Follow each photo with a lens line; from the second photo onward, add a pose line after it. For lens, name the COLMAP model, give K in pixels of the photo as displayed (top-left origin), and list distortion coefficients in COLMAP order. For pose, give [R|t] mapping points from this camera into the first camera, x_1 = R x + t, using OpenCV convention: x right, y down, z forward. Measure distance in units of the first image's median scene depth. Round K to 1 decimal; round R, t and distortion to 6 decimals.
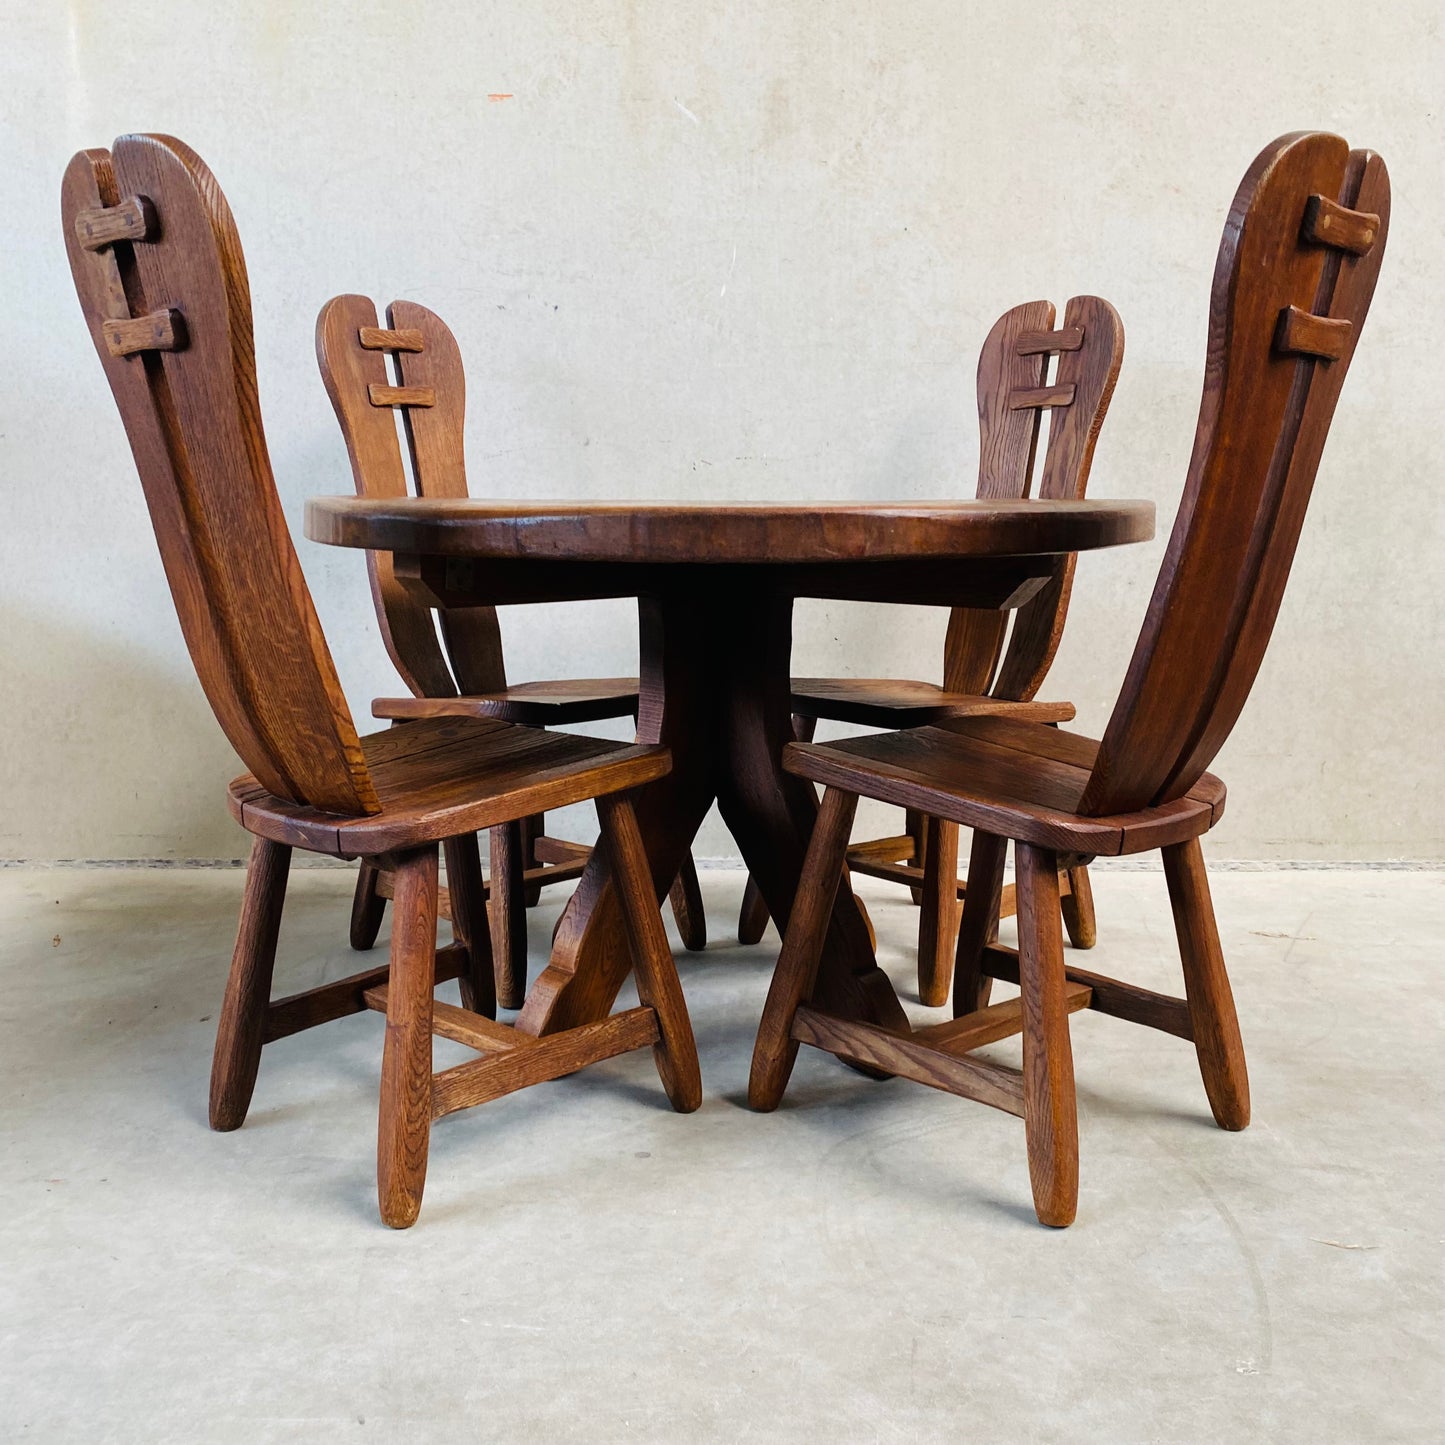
lens RADIAL K [[1477.8, 0, 717.6], [0, 1477.8, 733.1], [0, 0, 1]] dist [-0.001856, 0.000000]
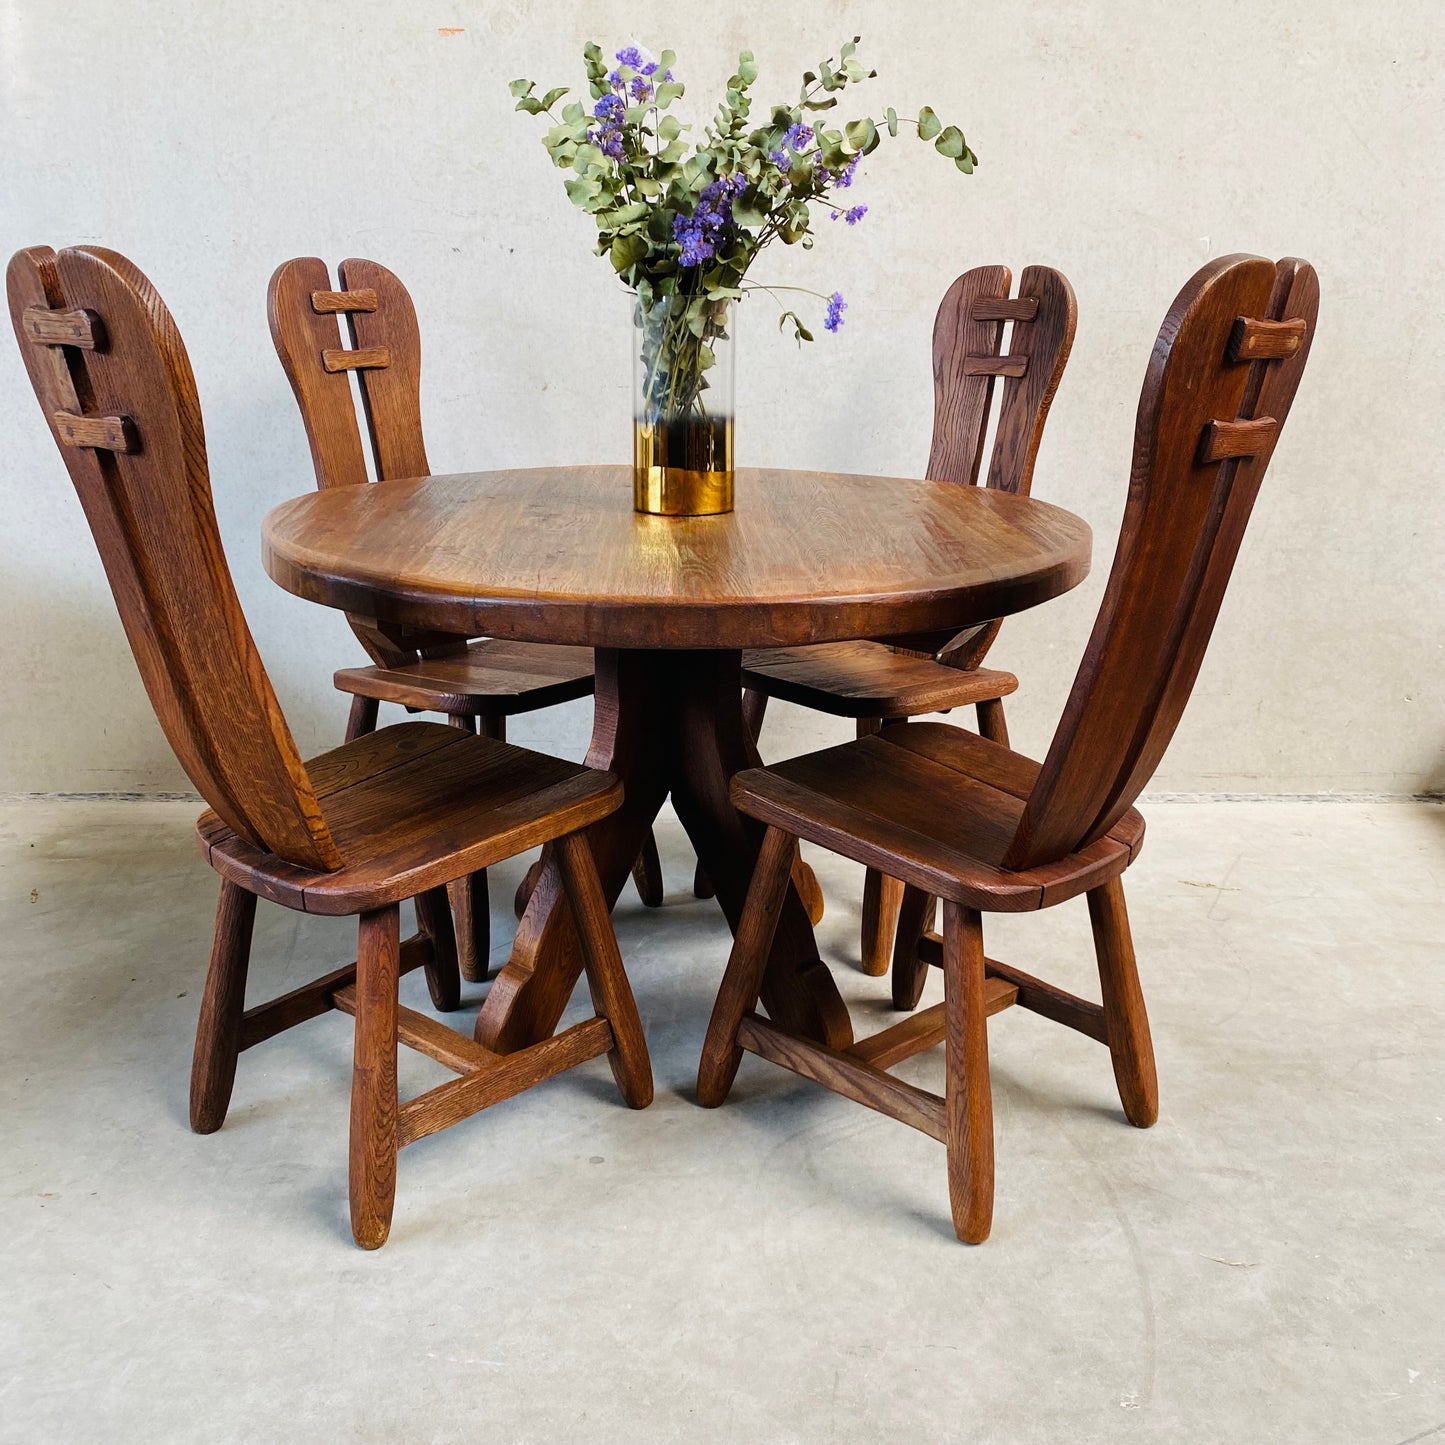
lens RADIAL K [[1477.8, 0, 729.4], [0, 1477.8, 704.7], [0, 0, 1]] dist [-0.001856, 0.000000]
pose [[0.999633, 0.001799, 0.027047, 0.010759], [-0.005005, 0.992888, 0.118948, -0.113894], [-0.026640, -0.119040, 0.992532, -0.022897]]
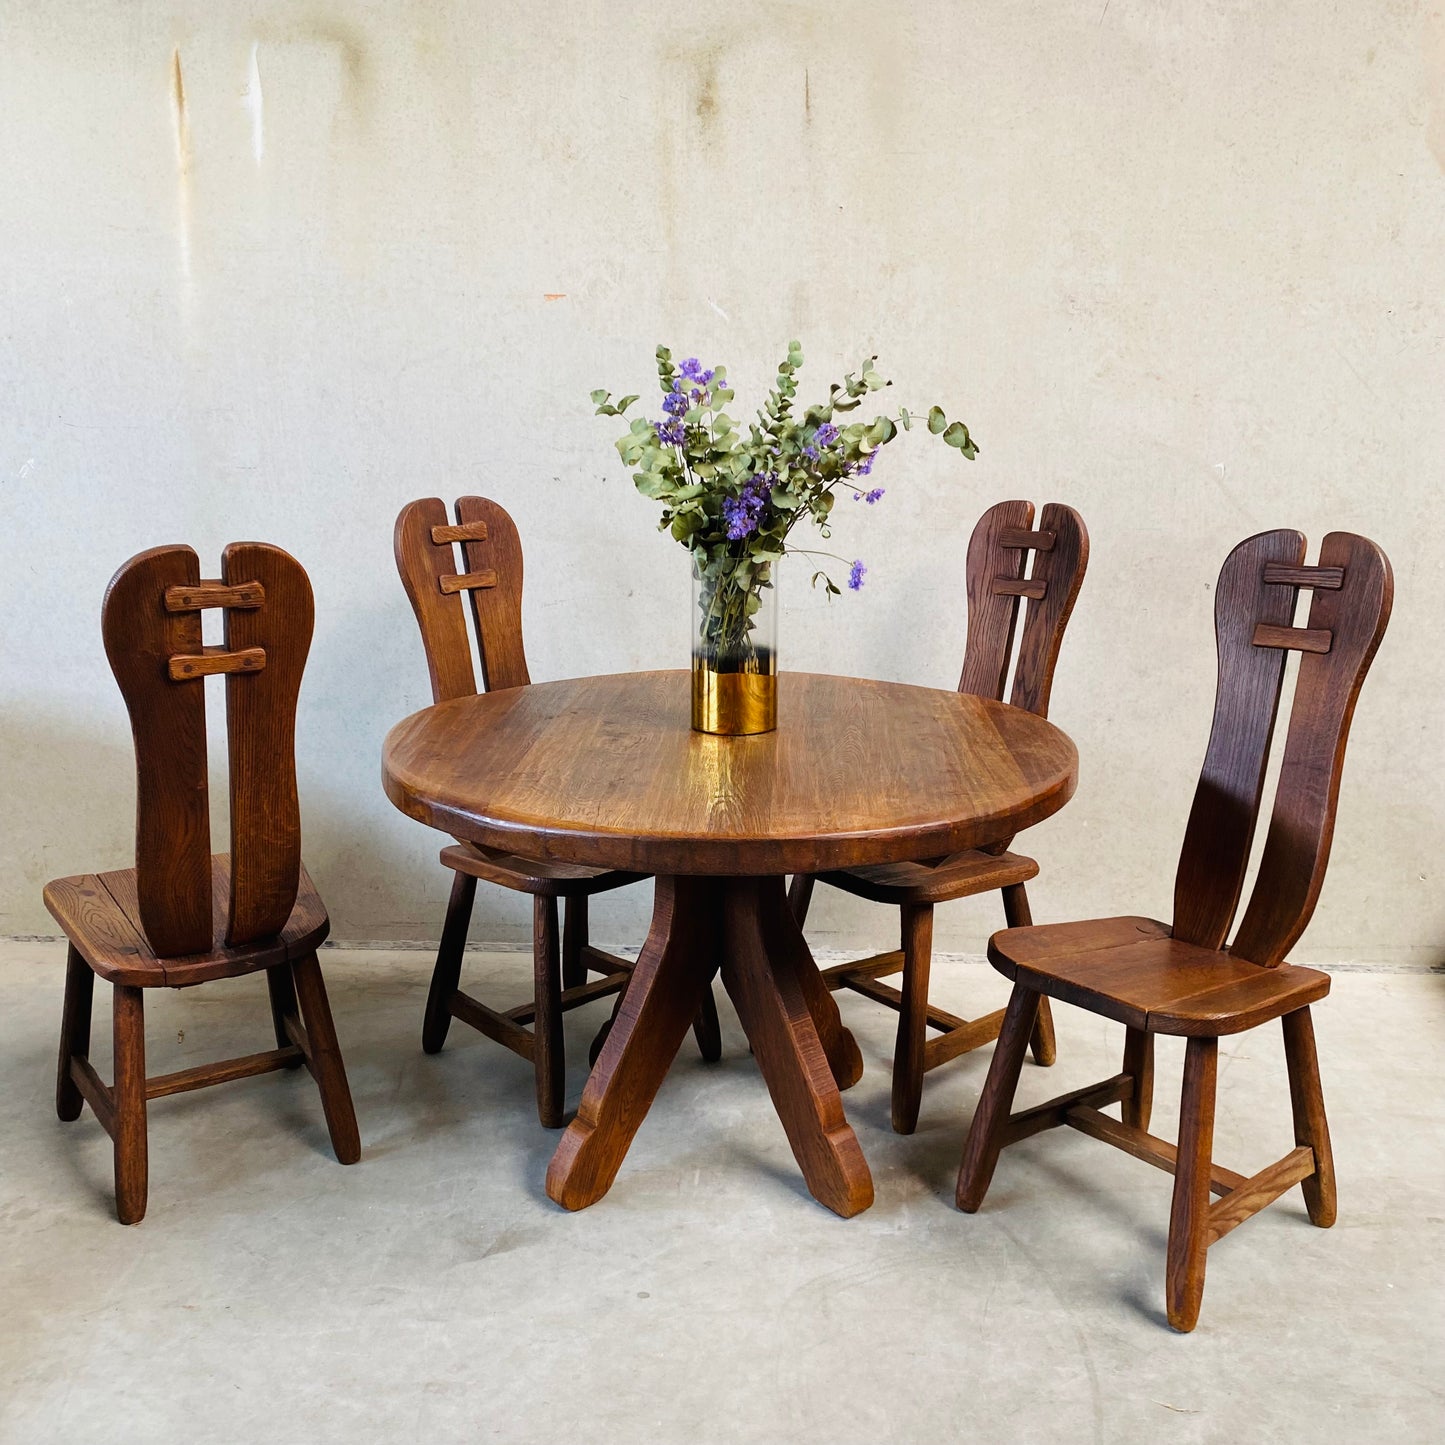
lens RADIAL K [[1477.8, 0, 738.0], [0, 1477.8, 719.7], [0, 0, 1]] dist [-0.001856, 0.000000]
pose [[0.998832, 0.014748, -0.046017, 0.053513], [-0.011951, 0.998098, 0.060470, -0.187107], [0.046822, -0.059849, 0.997109, -0.152866]]
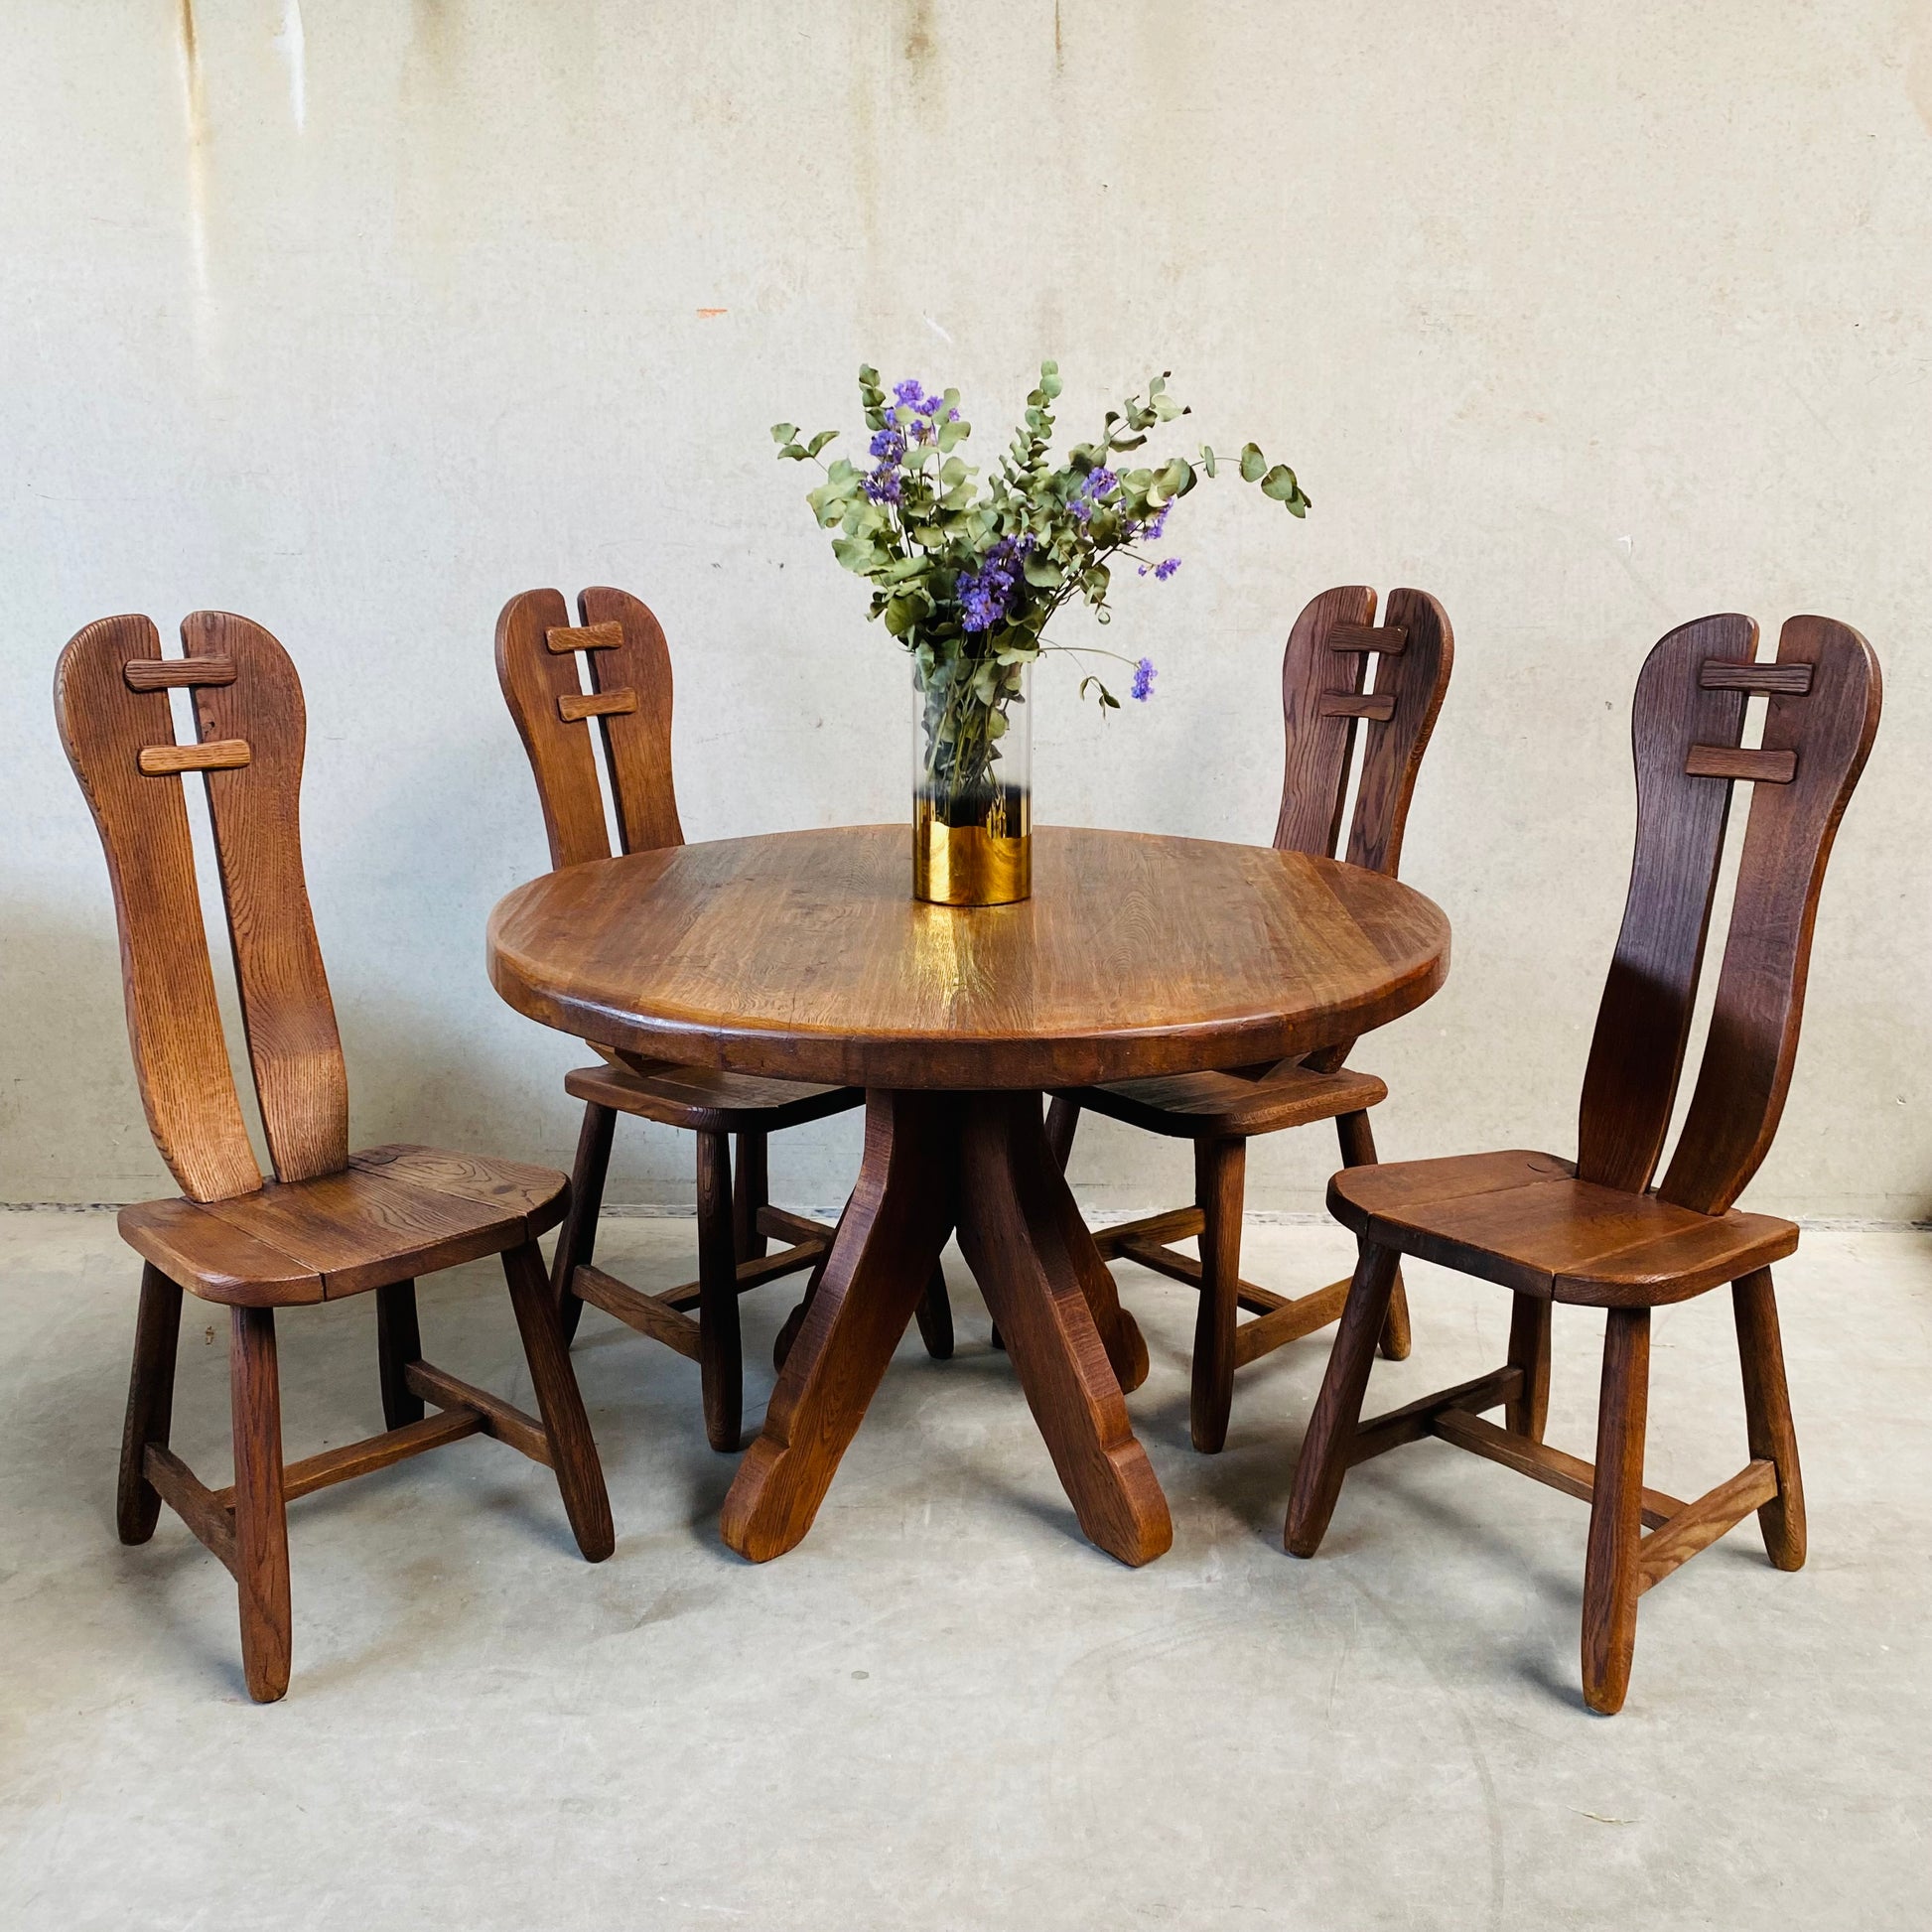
lens RADIAL K [[1975.9, 0, 965.7], [0, 1975.9, 946.9], [0, 0, 1]] dist [-0.001856, 0.000000]
pose [[0.999402, 0.005091, -0.034206, 0.035855], [-0.002620, 0.997409, 0.071894, -0.166872], [0.034484, -0.071761, 0.996826, -0.125151]]
